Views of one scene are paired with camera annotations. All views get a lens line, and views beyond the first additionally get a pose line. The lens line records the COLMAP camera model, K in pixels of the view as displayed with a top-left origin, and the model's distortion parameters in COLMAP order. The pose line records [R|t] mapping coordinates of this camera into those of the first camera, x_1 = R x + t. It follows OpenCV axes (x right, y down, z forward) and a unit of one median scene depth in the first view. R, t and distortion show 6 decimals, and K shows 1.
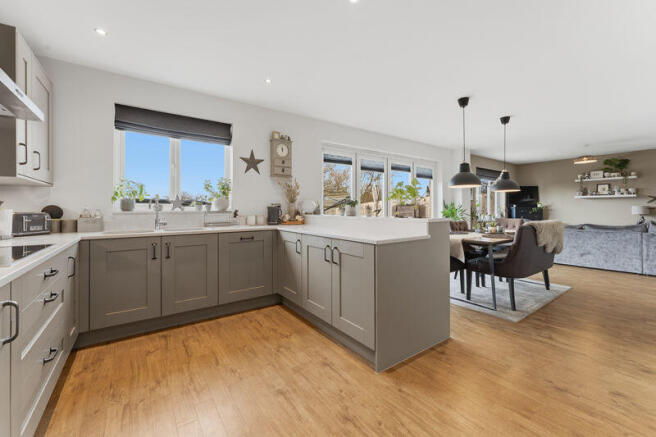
lens RADIAL K [[269.6, 0, 326.8], [0, 269.6, 220.6], [0, 0, 1]] dist [0.001717, 0.000527]
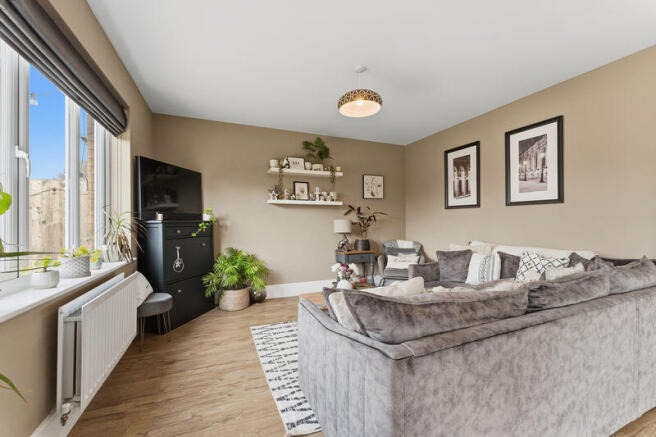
lens RADIAL K [[267.5, 0, 326.2], [0, 267.5, 215.4], [0, 0, 1]] dist [-0.000662, -0.000011]
pose [[0.226551, 0.027865, 0.973601, 0.544704], [0.045230, 0.998211, -0.039094, -0.043336], [-0.972949, 0.052892, 0.224886, 0.940133]]
